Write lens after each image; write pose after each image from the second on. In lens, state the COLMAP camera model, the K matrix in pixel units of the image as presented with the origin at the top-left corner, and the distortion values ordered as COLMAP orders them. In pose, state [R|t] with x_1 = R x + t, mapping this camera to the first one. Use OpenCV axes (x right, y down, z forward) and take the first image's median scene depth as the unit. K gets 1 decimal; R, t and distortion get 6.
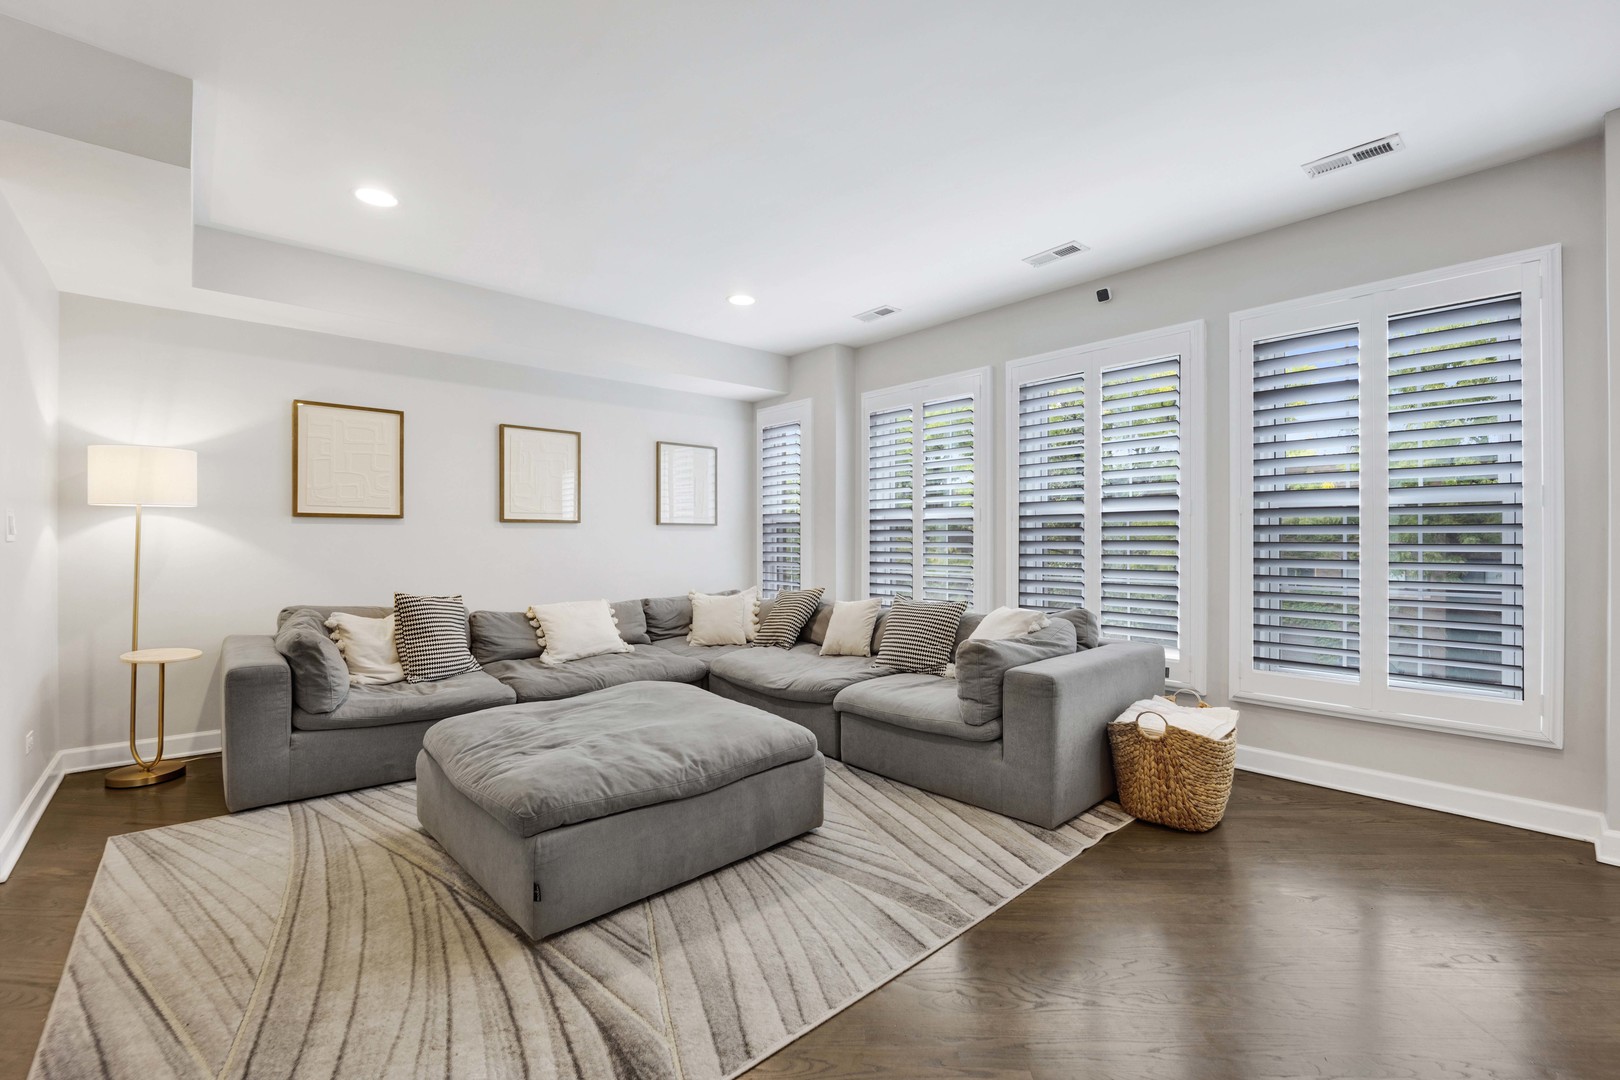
lens RADIAL K [[681.6, 0, 817.8], [0, 681.6, 544.2], [0, 0, 1]] dist [-0.022568, -0.000646]
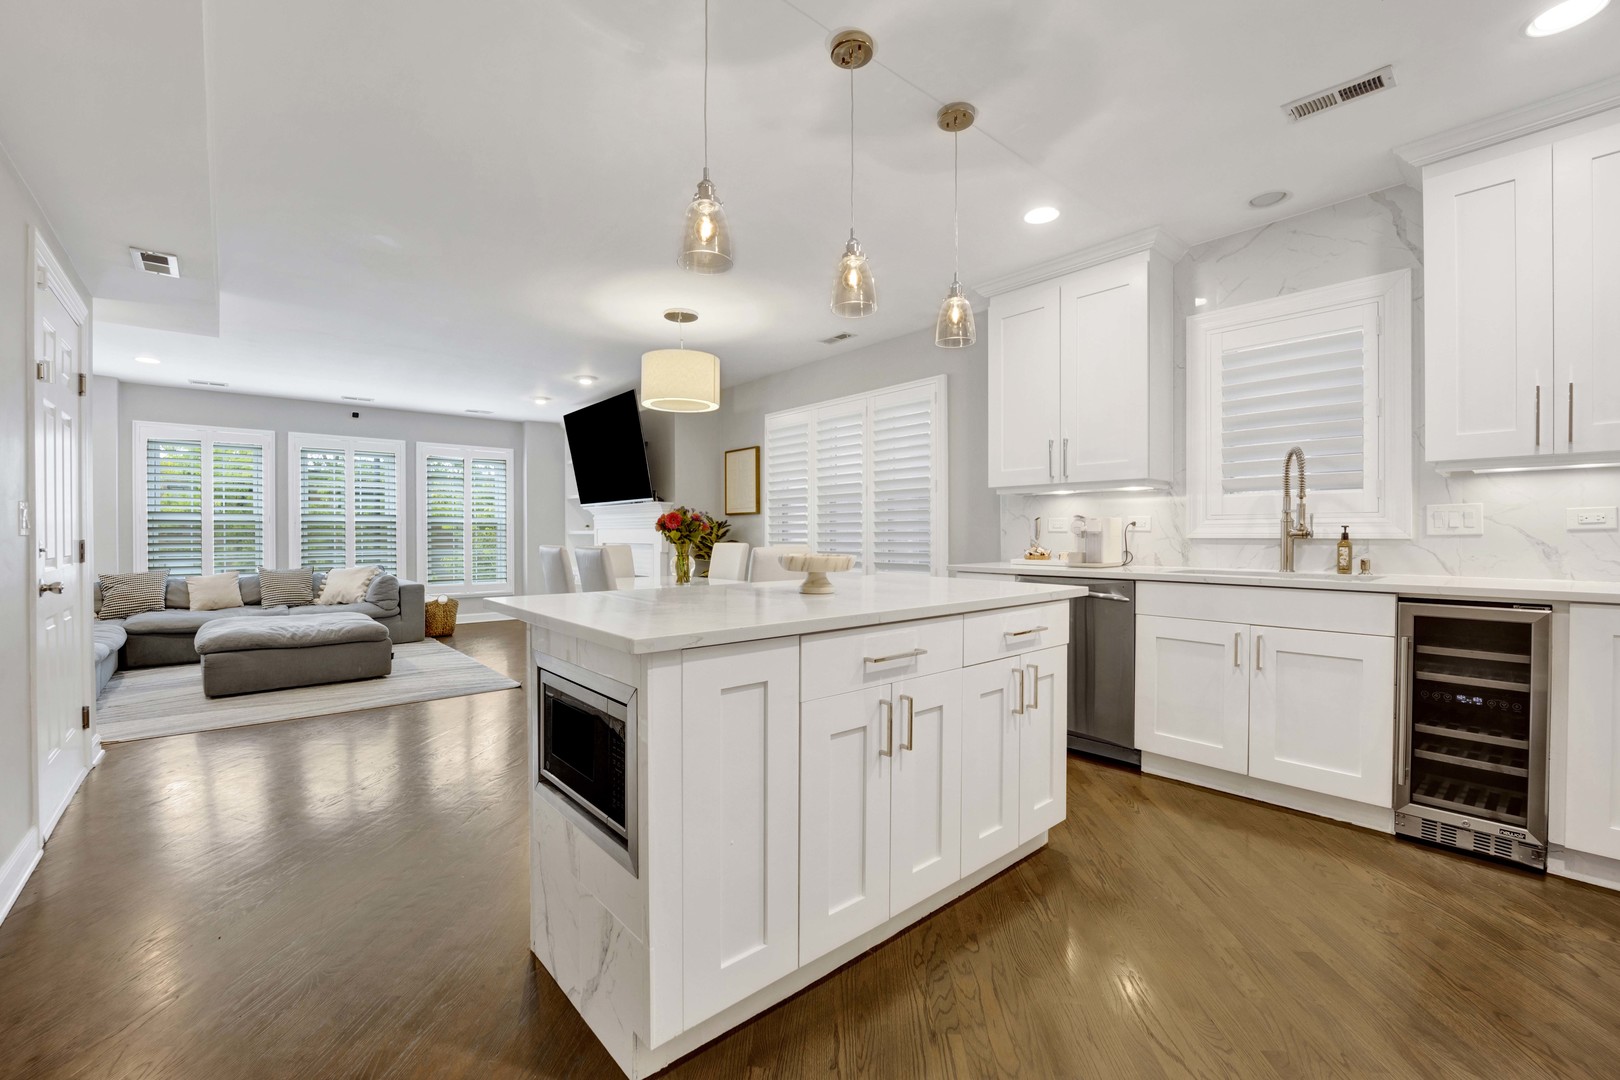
lens RADIAL K [[681.6, 0, 799.6], [0, 681.6, 539.6], [0, 0, 1]] dist [-0.022568, -0.000646]
pose [[0.029886, -0.007605, 0.999524, -1.765716], [0.008173, 0.999939, 0.007364, 0.005767], [-0.999520, 0.007949, 0.029947, -0.449376]]
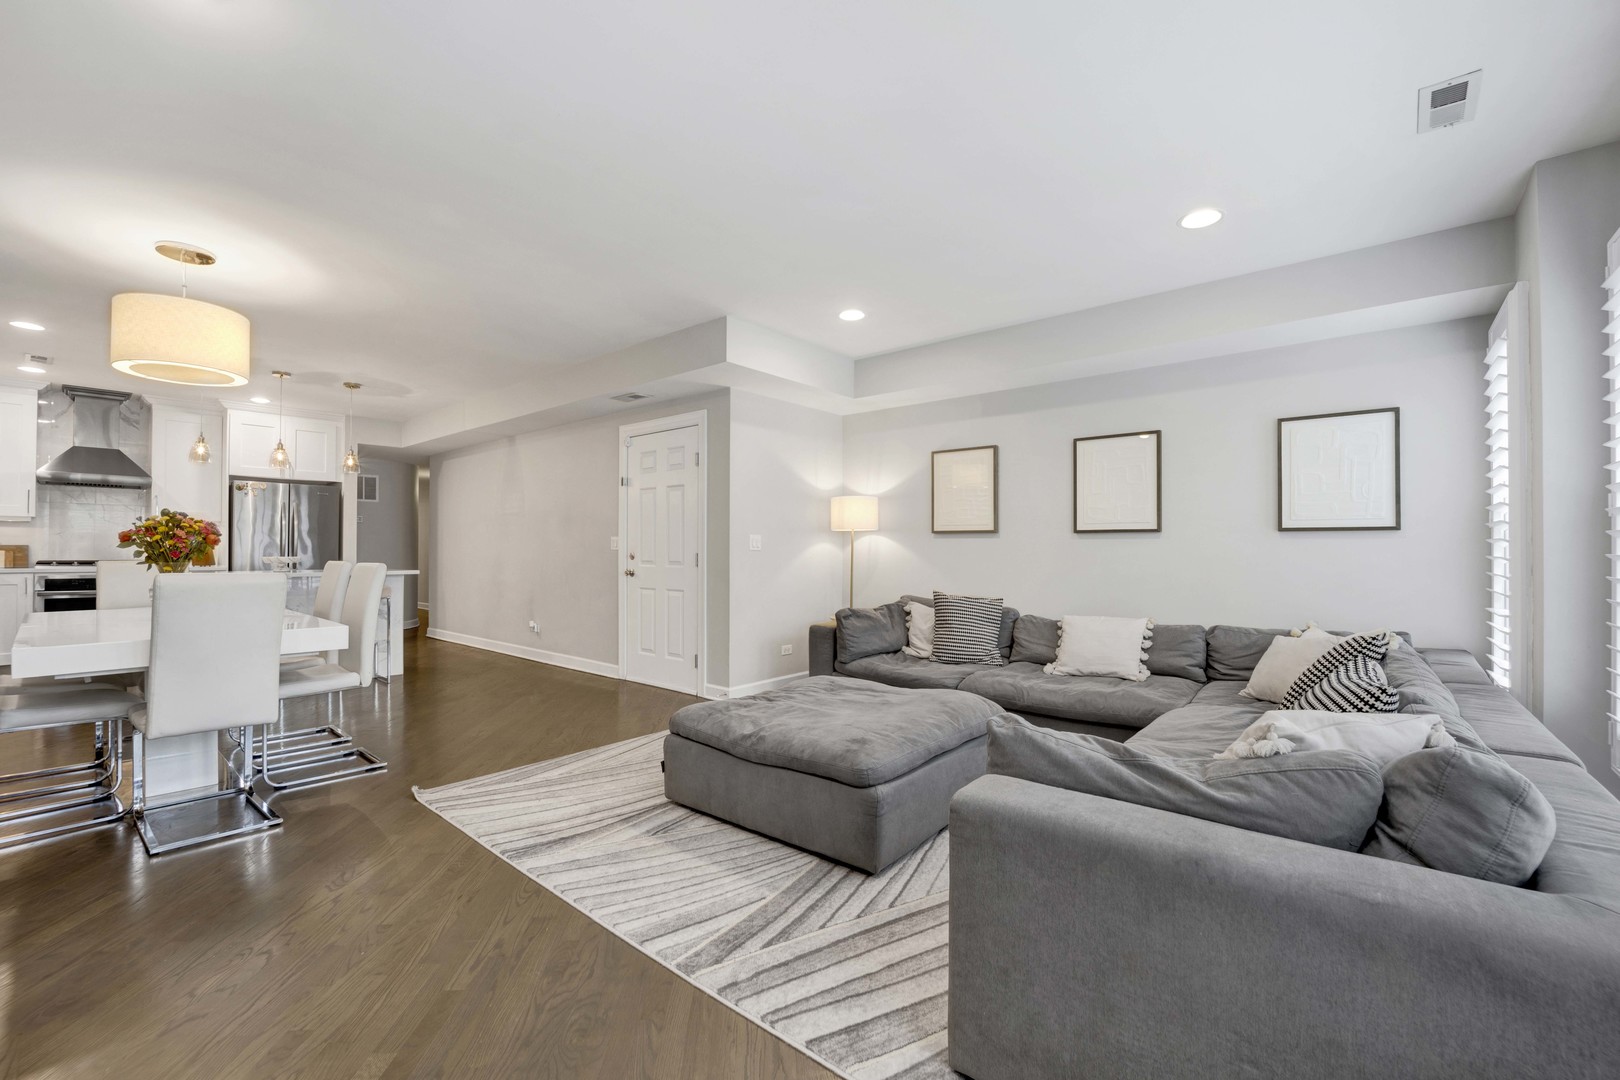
lens RADIAL K [[681.6, 0, 809.3], [0, 681.6, 546.2], [0, 0, 1]] dist [-0.022568, -0.000646]
pose [[0.123188, -0.007988, -0.992351, 0.671811], [-0.011539, 0.999888, -0.009481, 0.001902], [0.992316, 0.012618, 0.123082, 0.621791]]
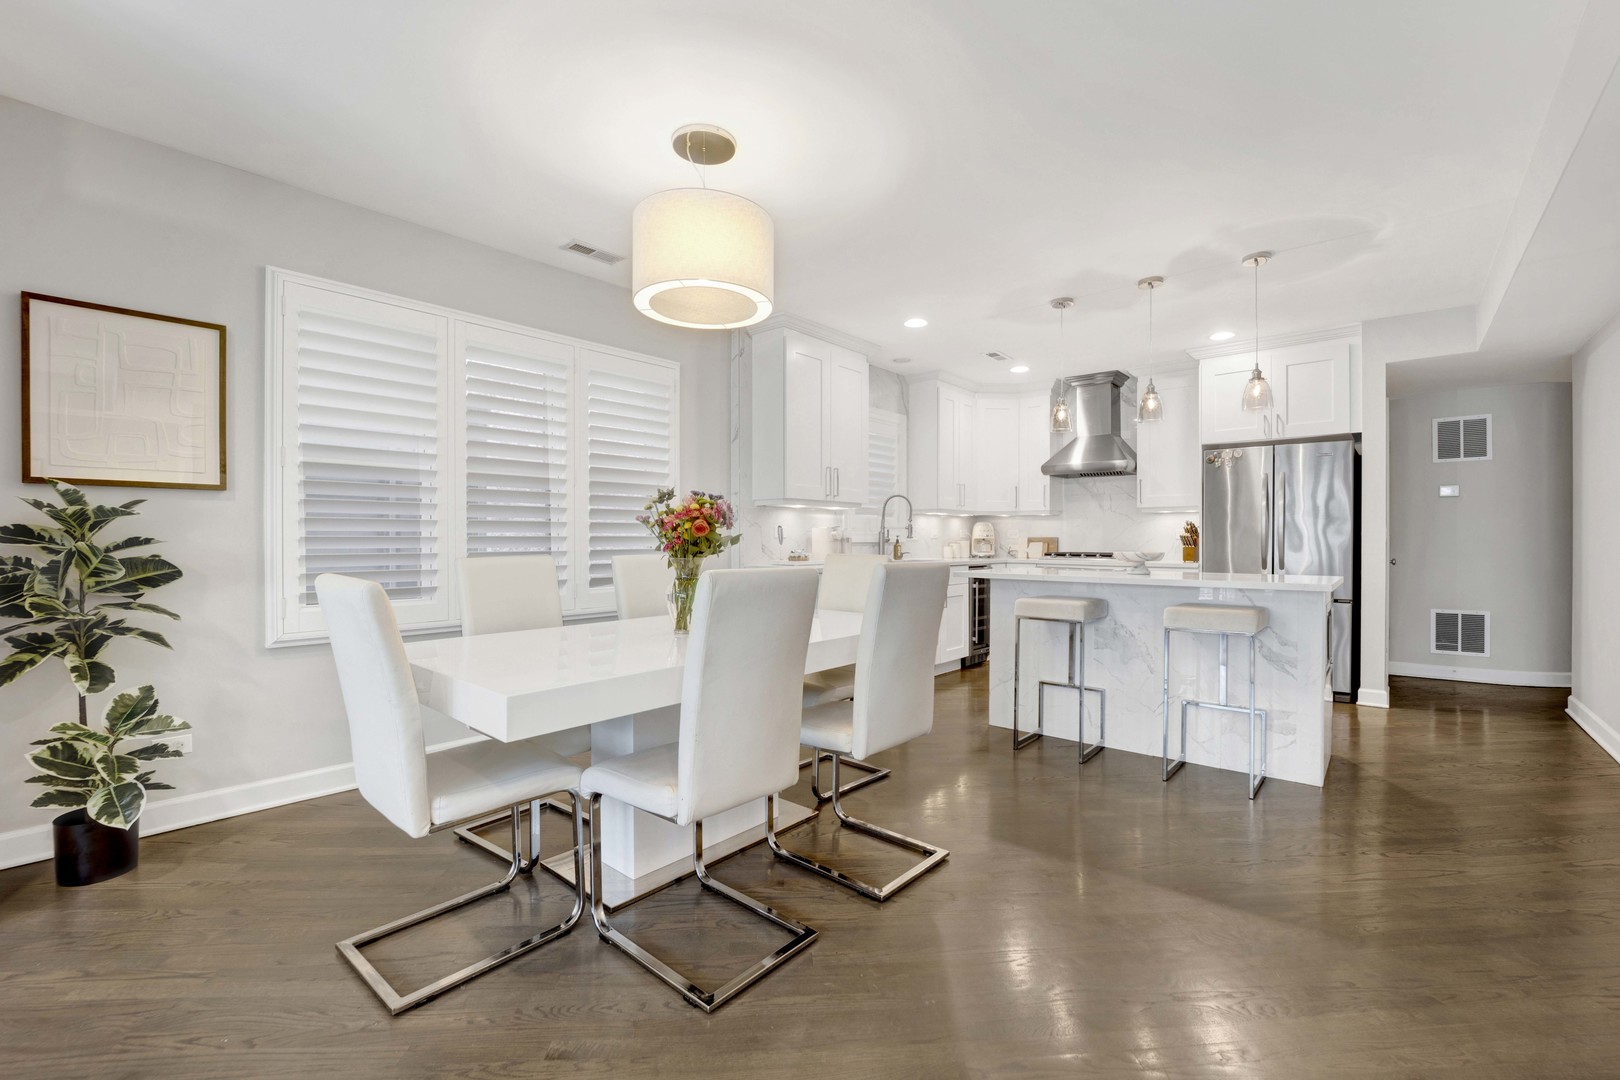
lens RADIAL K [[681.6, 0, 816.2], [0, 681.6, 542.9], [0, 0, 1]] dist [-0.022568, -0.000646]
pose [[-0.991679, 0.001518, -0.128723, -0.448456], [0.000137, 0.999942, 0.010734, -0.000310], [0.128732, 0.010627, -0.991623, 0.579938]]
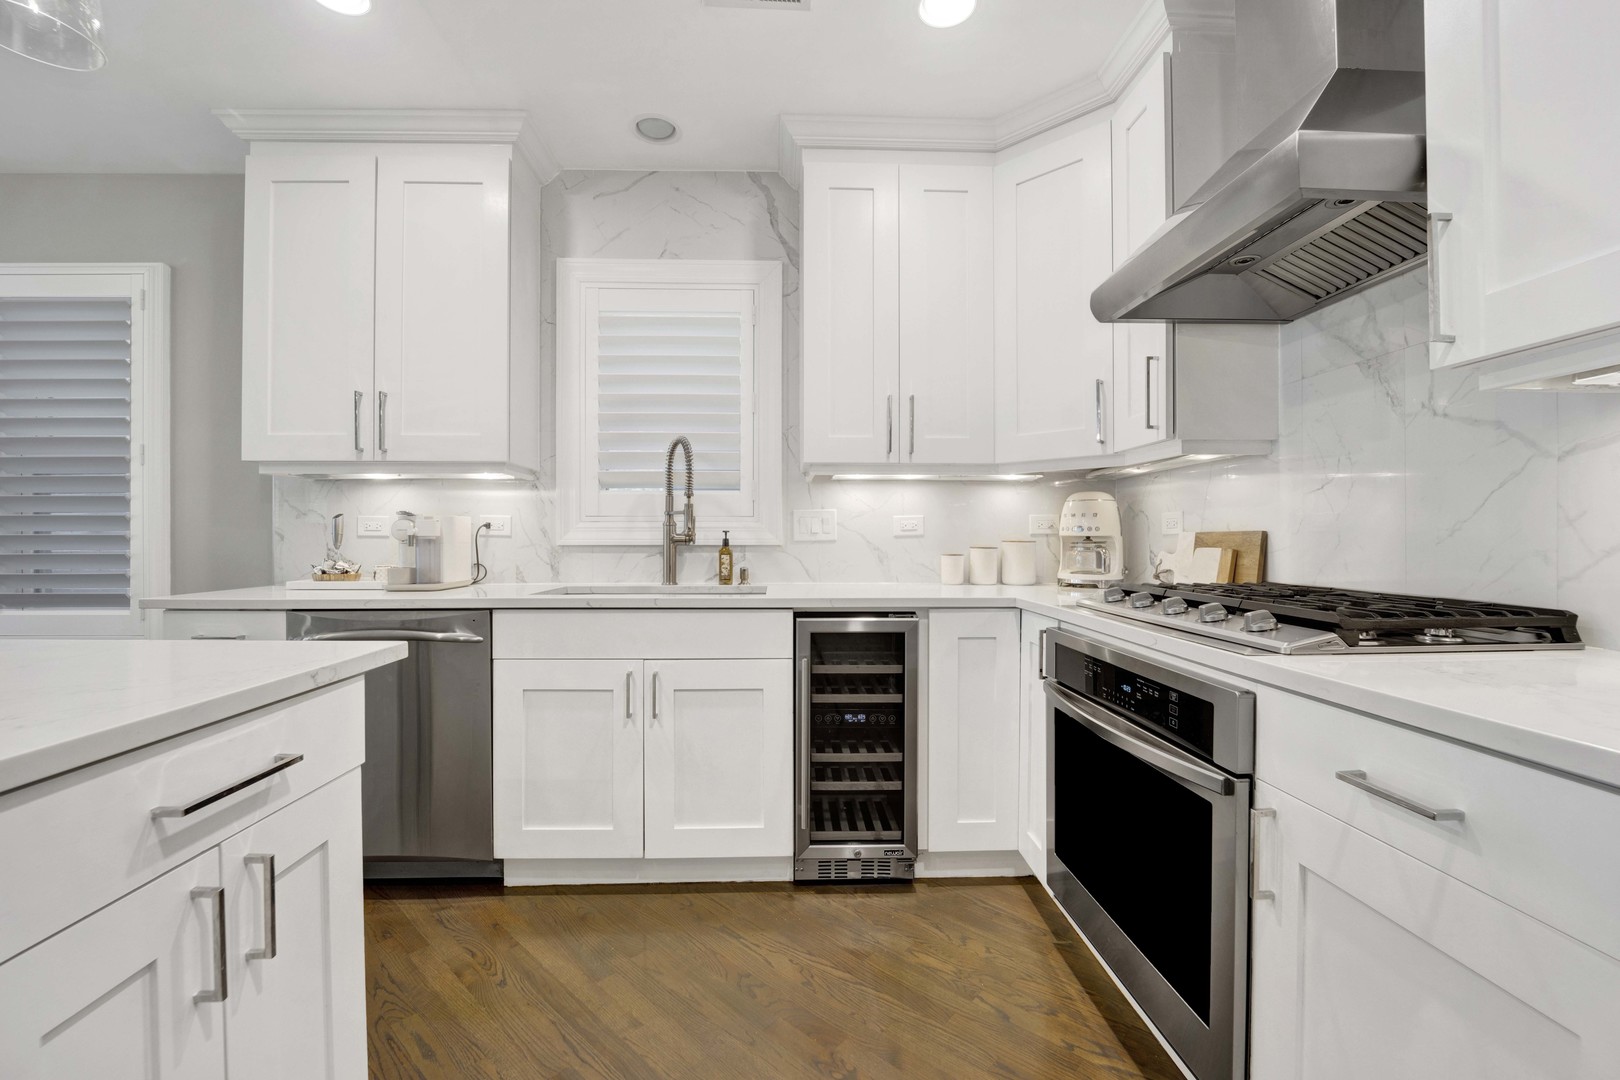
lens RADIAL K [[681.6, 0, 809.7], [0, 681.6, 539.0], [0, 0, 1]] dist [-0.022568, -0.000646]
pose [[-0.769842, 0.002266, 0.638230, -1.453746], [0.005820, 0.999977, 0.003469, 0.007472], [-0.638208, 0.006385, -0.769838, -0.585222]]
